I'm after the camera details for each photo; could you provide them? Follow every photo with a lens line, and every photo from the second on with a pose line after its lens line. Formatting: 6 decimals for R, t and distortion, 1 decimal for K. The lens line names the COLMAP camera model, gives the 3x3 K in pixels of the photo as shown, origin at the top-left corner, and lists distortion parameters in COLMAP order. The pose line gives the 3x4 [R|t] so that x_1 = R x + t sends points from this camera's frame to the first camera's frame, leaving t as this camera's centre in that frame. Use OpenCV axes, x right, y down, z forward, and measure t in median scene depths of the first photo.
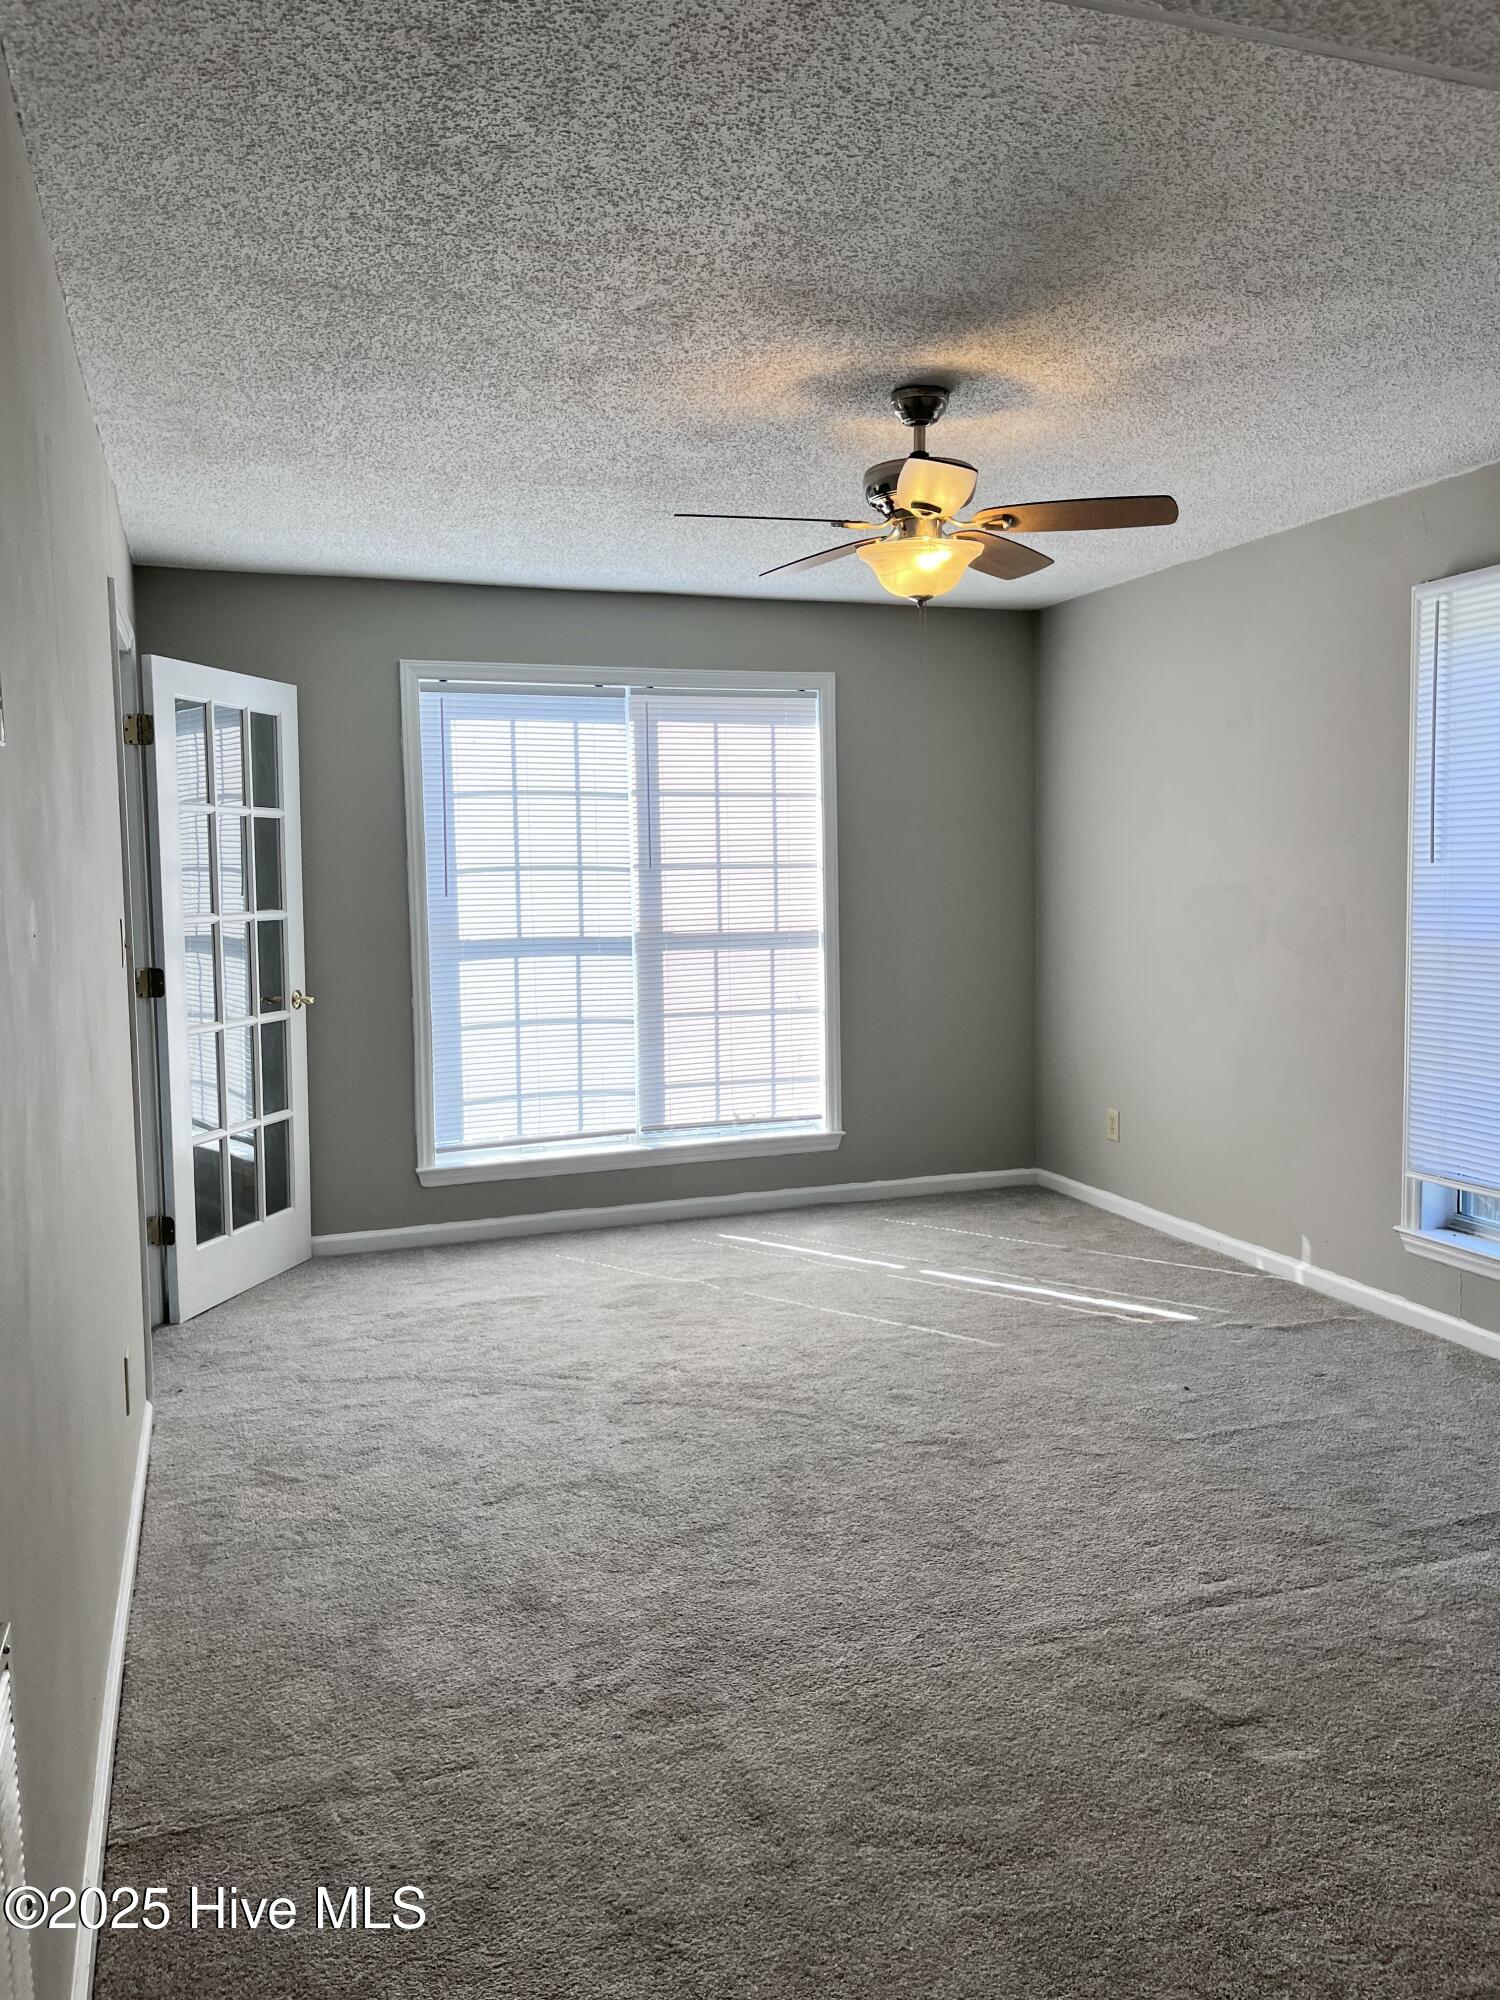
lens RADIAL K [[1506.8, 0, 751.8], [0, 1506.8, 994.9], [0, 0, 1]] dist [0.047269, -0.005574]
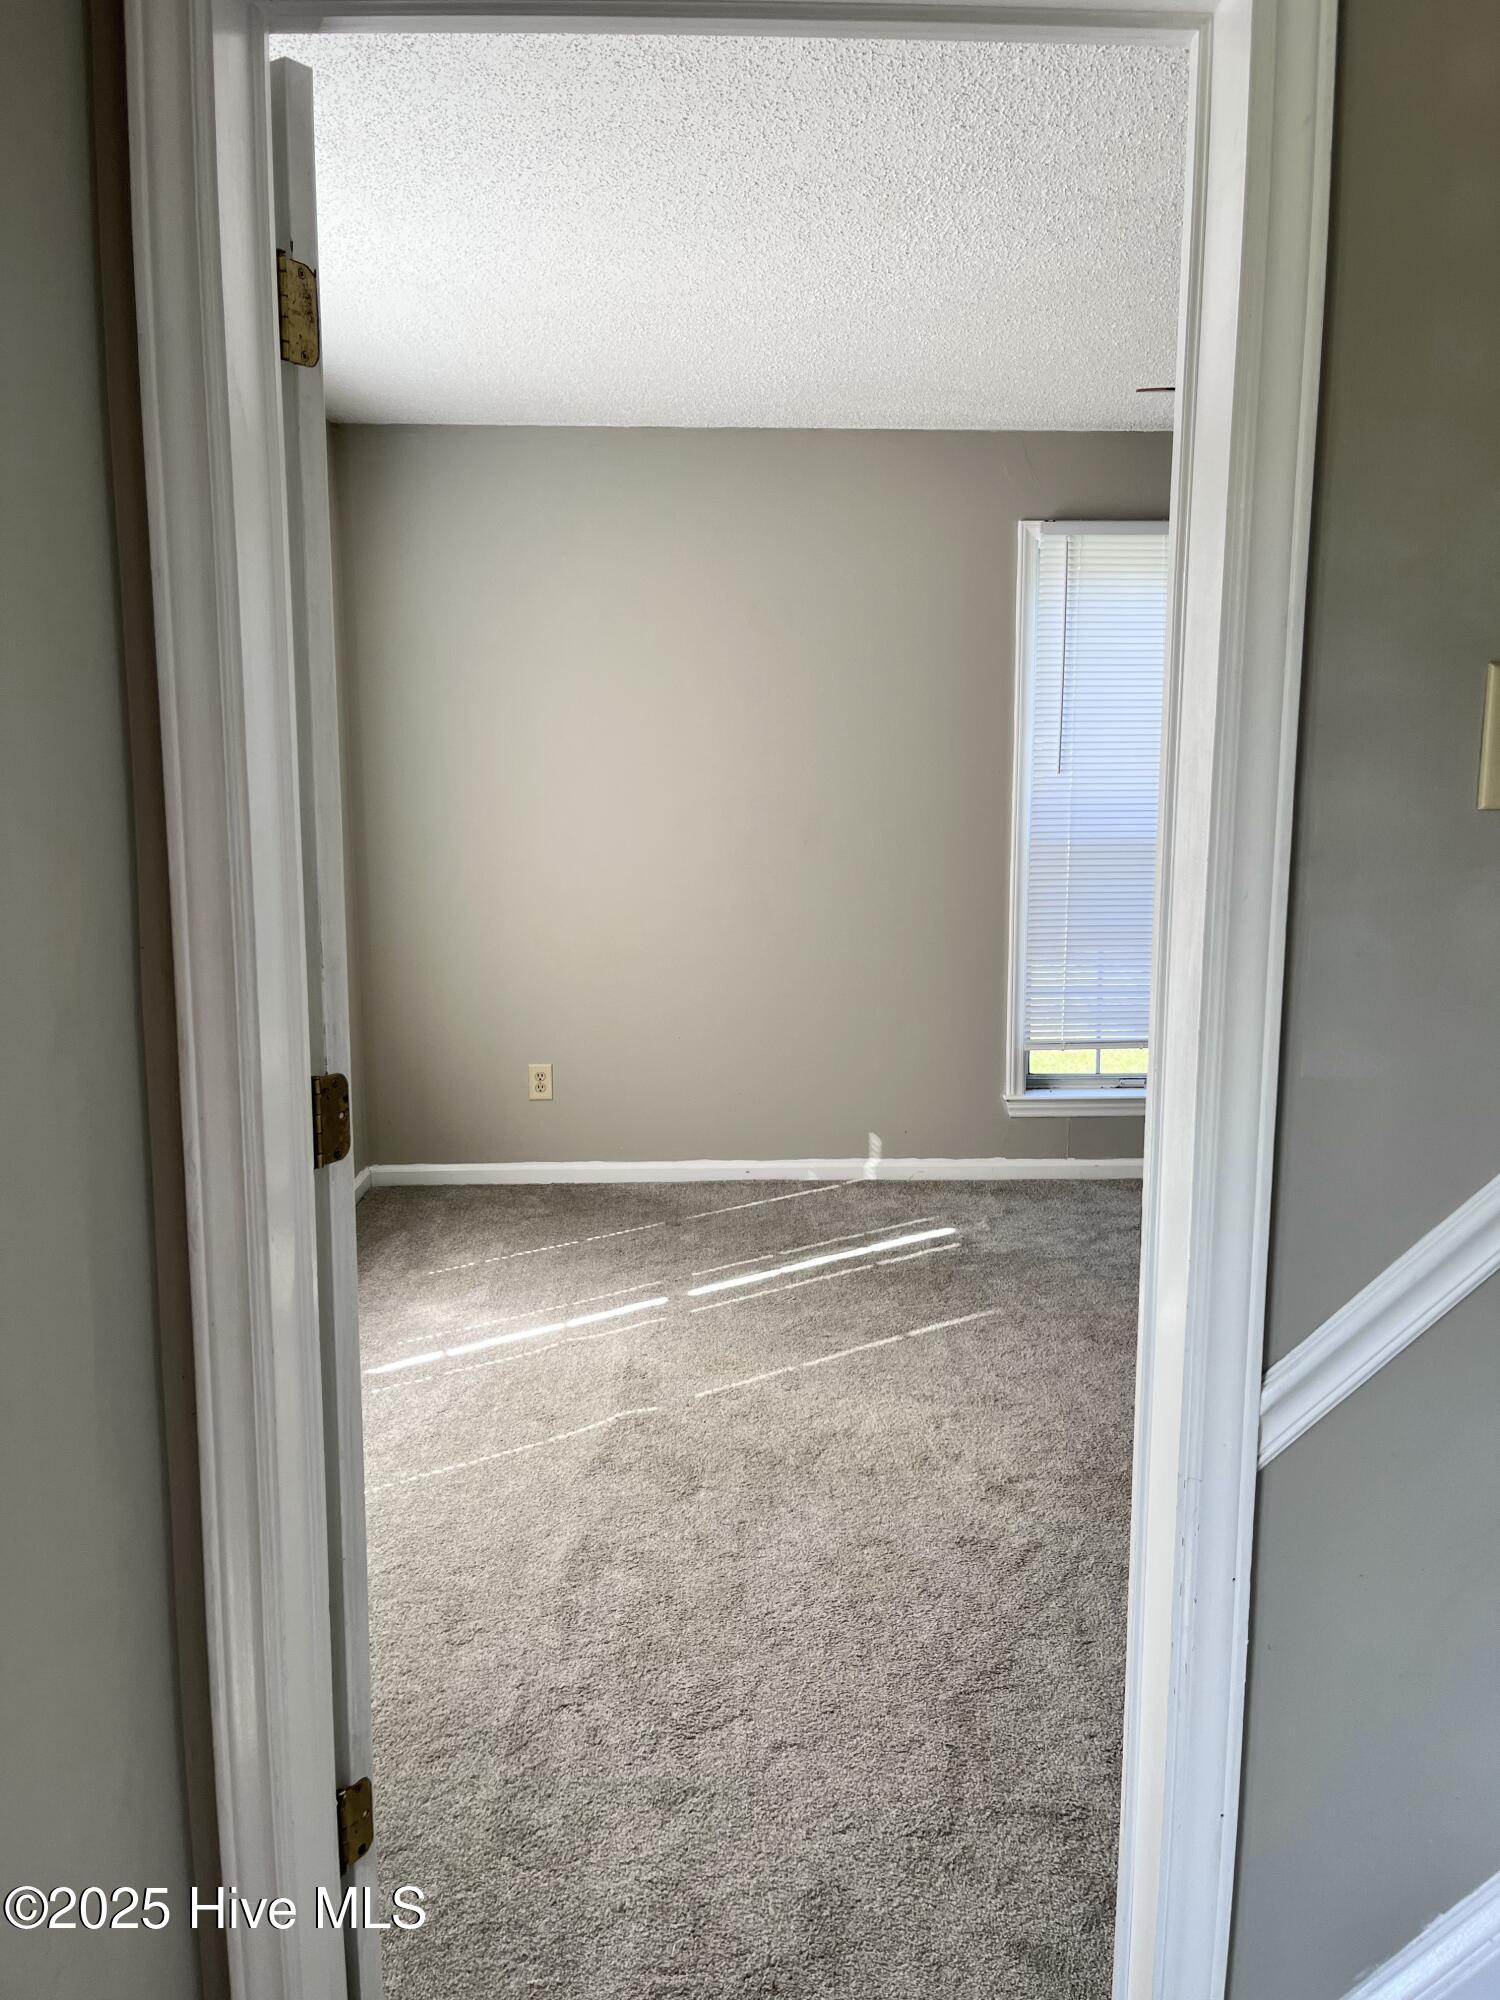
lens RADIAL K [[1506.8, 0, 749.0], [0, 1506.8, 1000.3], [0, 0, 1]] dist [0.047269, -0.005574]
pose [[0.308772, -0.141695, 0.940522, -0.636522], [0.079018, 0.989244, 0.123094, -0.067191], [-0.947848, 0.036310, 0.316648, 0.764394]]
